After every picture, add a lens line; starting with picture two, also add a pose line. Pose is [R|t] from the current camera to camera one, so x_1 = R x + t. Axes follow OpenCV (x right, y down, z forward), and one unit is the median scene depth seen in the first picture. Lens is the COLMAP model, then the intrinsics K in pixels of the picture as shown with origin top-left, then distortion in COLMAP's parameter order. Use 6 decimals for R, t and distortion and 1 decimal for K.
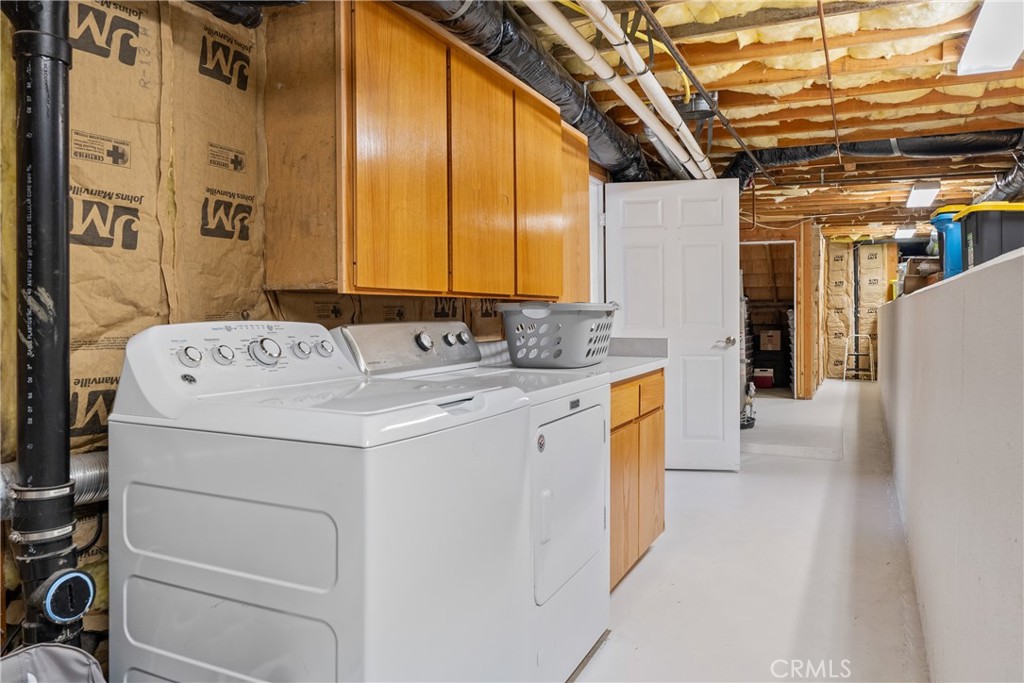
lens RADIAL K [[731.0, 0, 493.3], [0, 731.0, 322.9], [0, 0, 1]] dist [-0.006655, -0.001139]
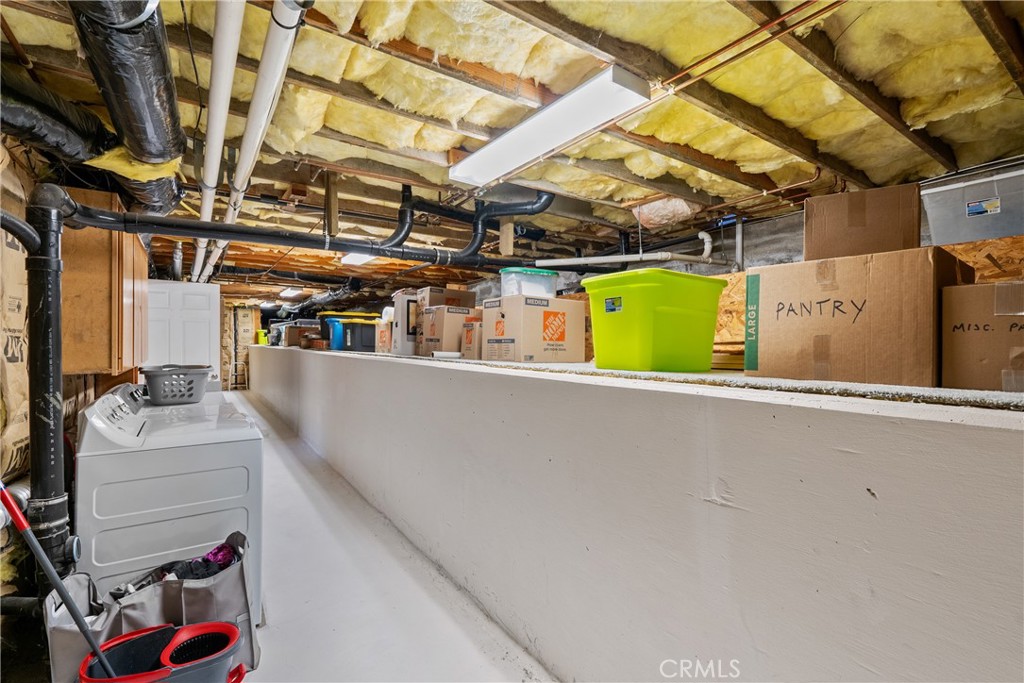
lens RADIAL K [[467.9, 0, 514.6], [0, 467.9, 342.2], [0, 0, 1]] dist [-0.010285, 0.000358]
pose [[0.490670, -0.002996, 0.871340, -0.414865], [0.014138, 0.999890, -0.004523, -0.059446], [-0.871231, 0.014538, 0.490658, -0.244909]]
